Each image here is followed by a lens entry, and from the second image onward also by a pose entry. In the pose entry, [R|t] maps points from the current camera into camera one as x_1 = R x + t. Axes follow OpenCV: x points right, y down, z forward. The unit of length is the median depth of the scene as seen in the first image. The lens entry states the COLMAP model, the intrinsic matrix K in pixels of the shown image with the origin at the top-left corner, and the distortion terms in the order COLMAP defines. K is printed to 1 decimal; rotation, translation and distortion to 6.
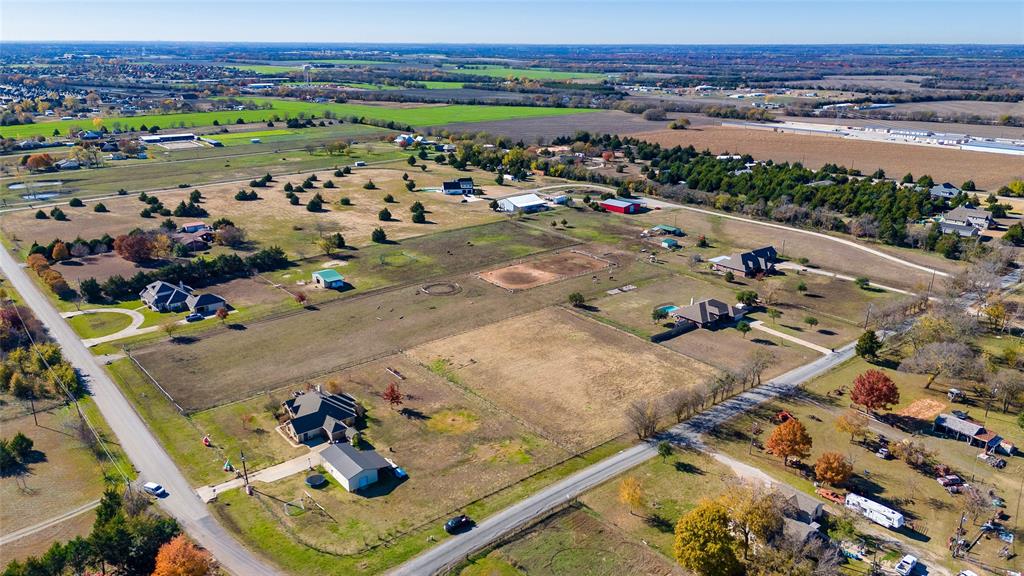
lens RADIAL K [[749.1, 0, 510.2], [0, 749.1, 284.6], [0, 0, 1]] dist [0.075282, -0.080910]
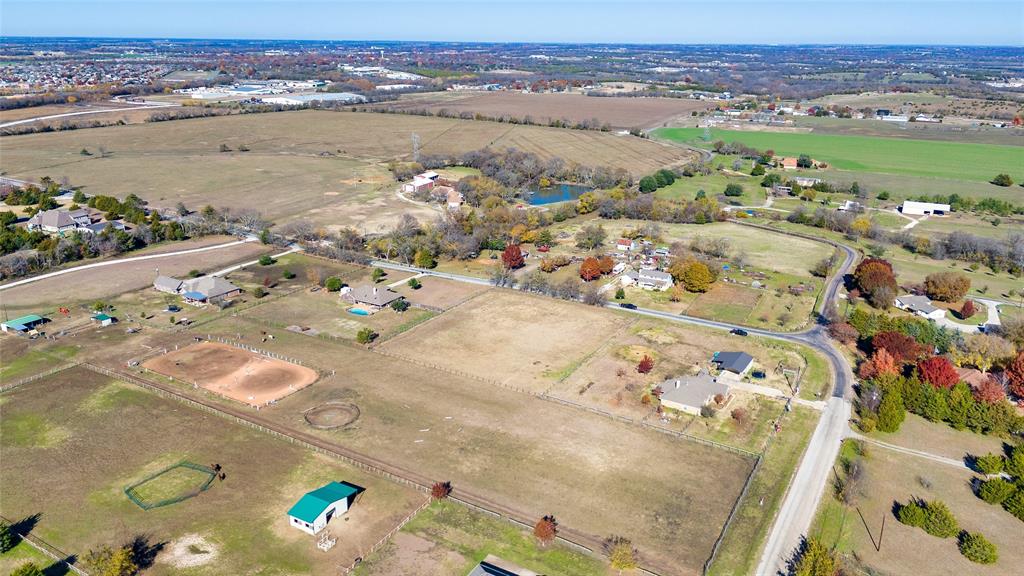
lens RADIAL K [[749.1, 0, 521.4], [0, 749.1, 285.7], [0, 0, 1]] dist [0.075282, -0.080910]
pose [[-0.359505, -0.295230, 0.885209, -0.823878], [0.274175, 0.873341, 0.402621, -0.372631], [-0.891955, 0.387447, -0.233026, 1.041268]]
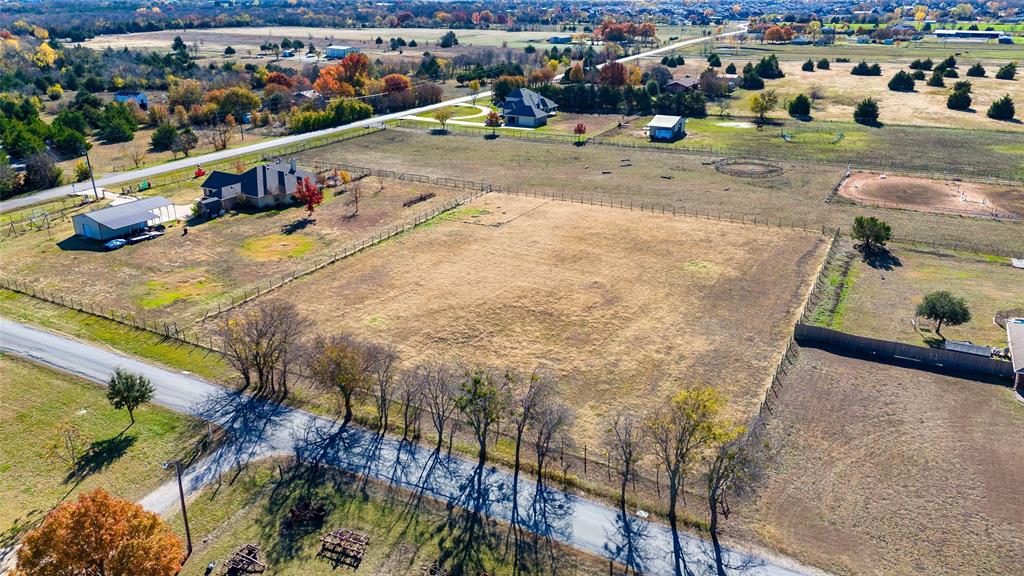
lens RADIAL K [[749.1, 0, 514.7], [0, 749.1, 286.5], [0, 0, 1]] dist [0.075282, -0.080910]
pose [[0.390779, 0.340514, -0.855185, 0.403316], [-0.285369, 0.928102, 0.239148, 0.002543], [0.875132, 0.150589, 0.459855, 0.634274]]
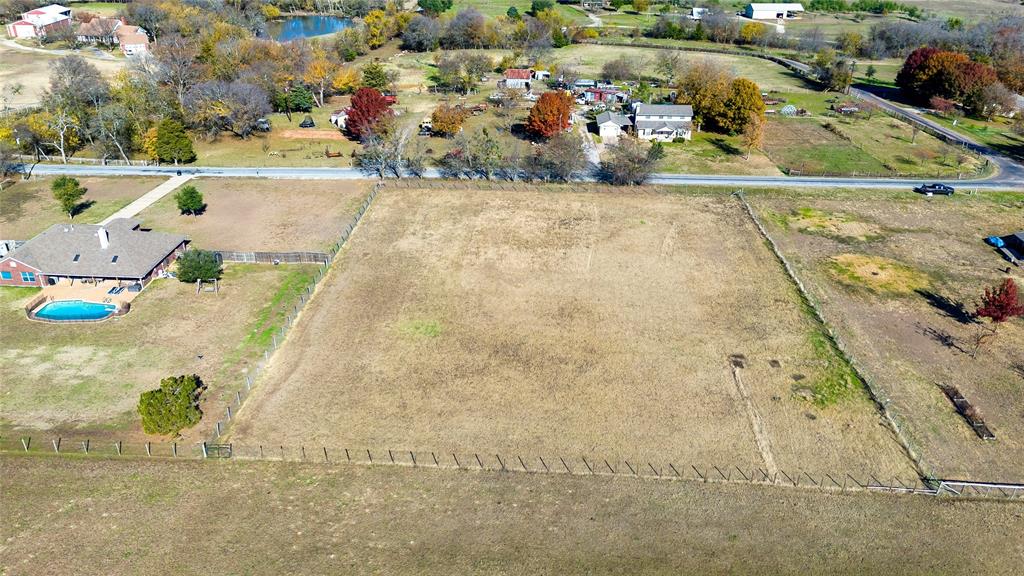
lens RADIAL K [[749.1, 0, 516.3], [0, 749.1, 288.8], [0, 0, 1]] dist [0.075282, -0.080910]
pose [[-0.748252, -0.310140, 0.586458, -0.152524], [0.190023, 0.746766, 0.637363, -0.163910], [-0.635618, 0.588348, -0.499836, 1.053554]]
